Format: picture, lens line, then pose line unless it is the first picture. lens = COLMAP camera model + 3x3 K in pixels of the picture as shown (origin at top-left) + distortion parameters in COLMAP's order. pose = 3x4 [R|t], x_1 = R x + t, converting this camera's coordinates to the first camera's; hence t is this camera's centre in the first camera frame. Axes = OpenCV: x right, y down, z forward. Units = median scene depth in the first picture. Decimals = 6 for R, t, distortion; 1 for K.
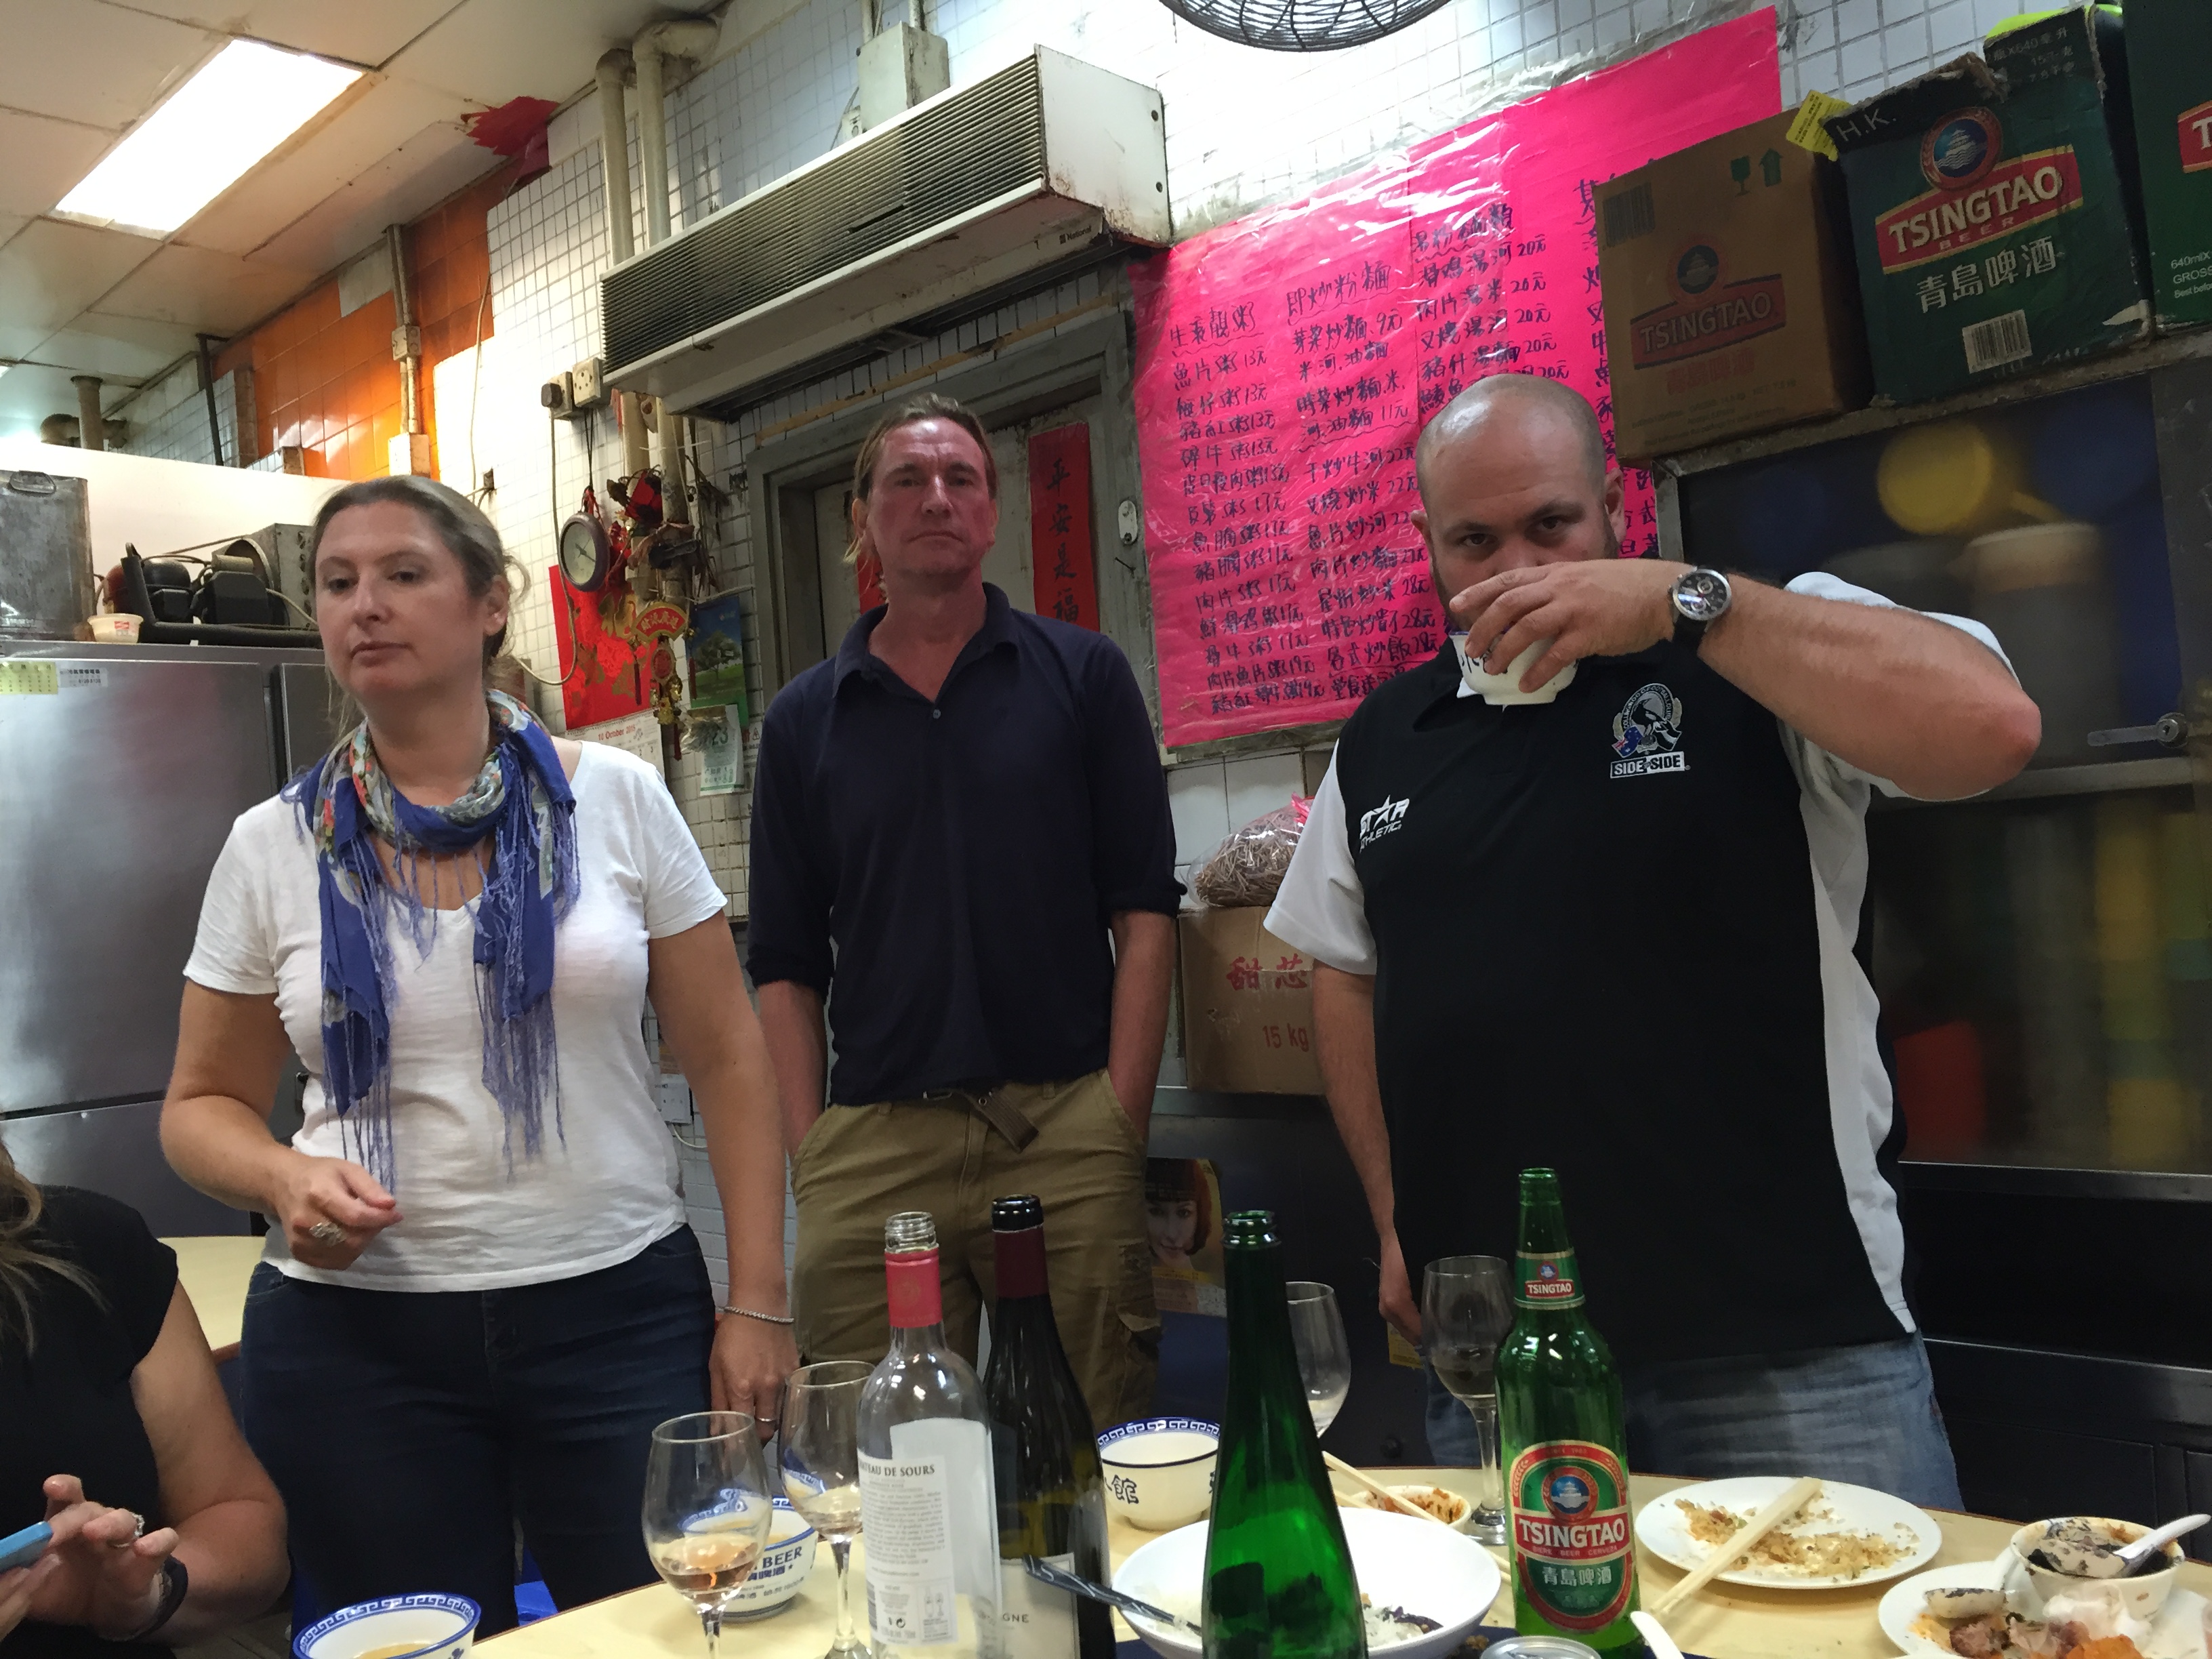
lens RADIAL K [[1845.9, 0, 1103.6], [0, 1845.9, 822.3], [0, 0, 1]] dist [0.041675, -0.062767]
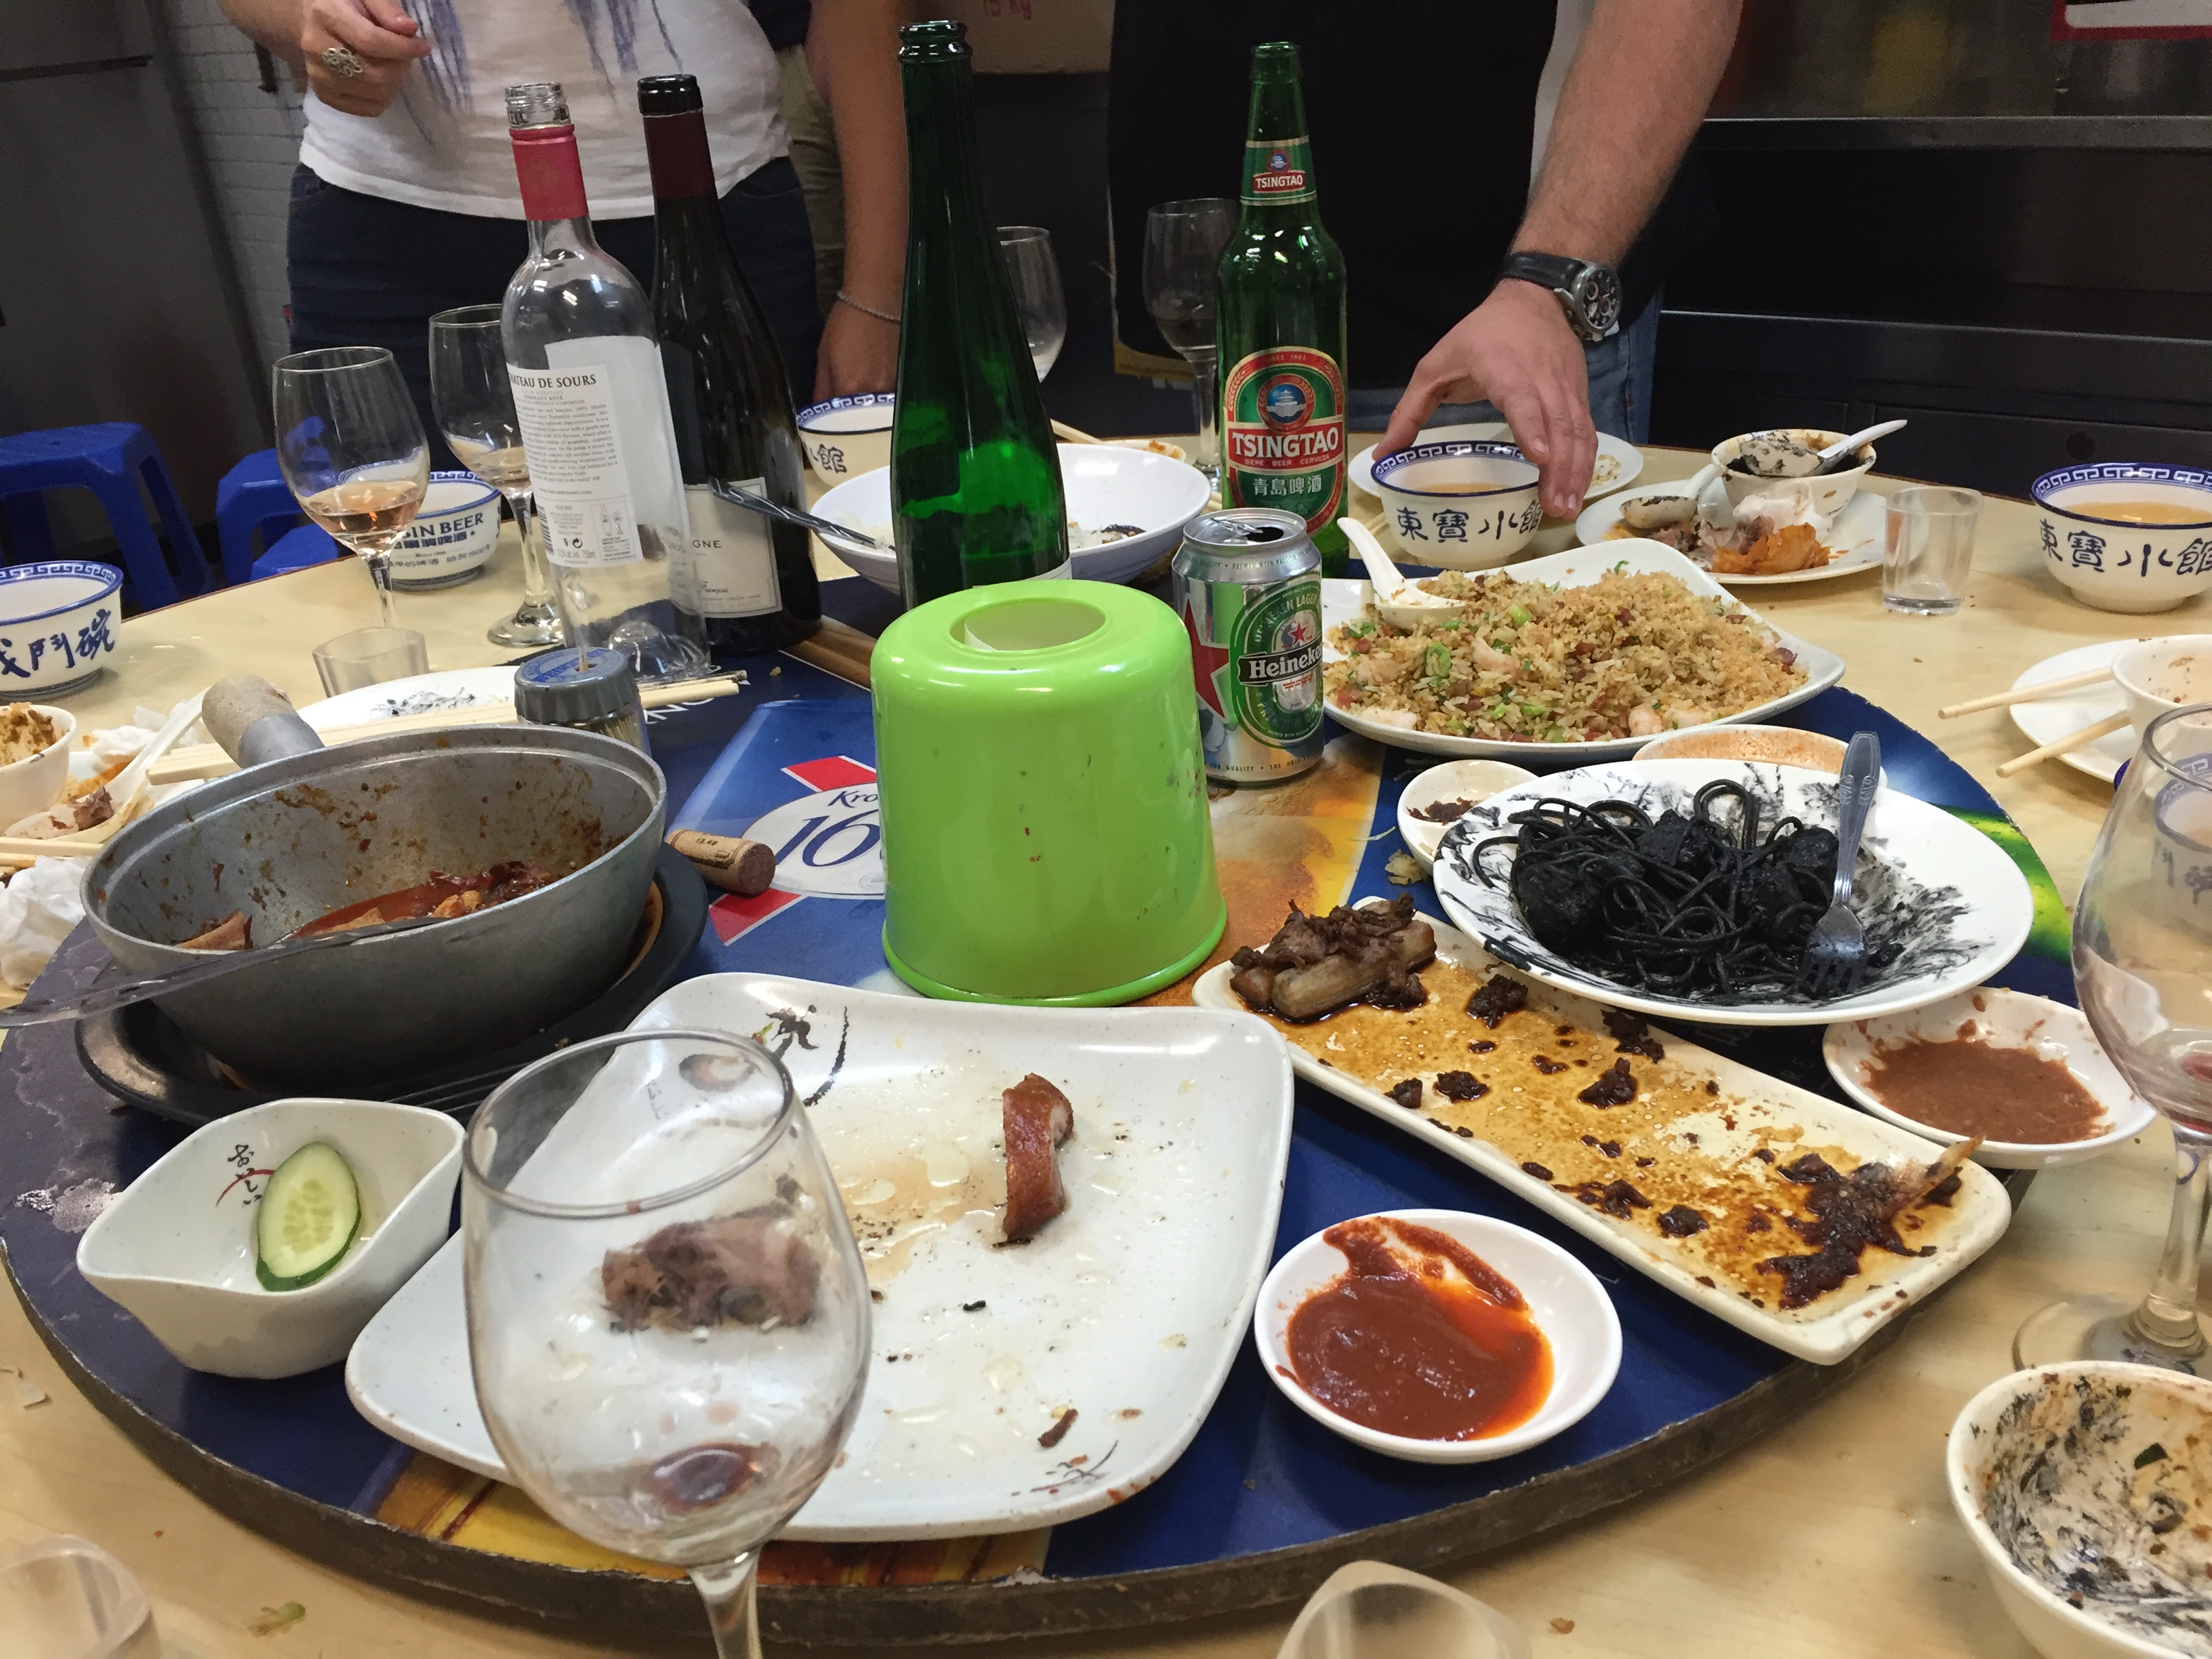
lens RADIAL K [[1845.9, 0, 1104.1], [0, 1845.9, 833.8], [0, 0, 1]] dist [0.041675, -0.062767]
pose [[0.990542, -0.048126, 0.128490, 0.024994], [-0.016451, 0.888053, 0.459446, 0.120969], [-0.136217, -0.457215, 0.878863, 0.073001]]
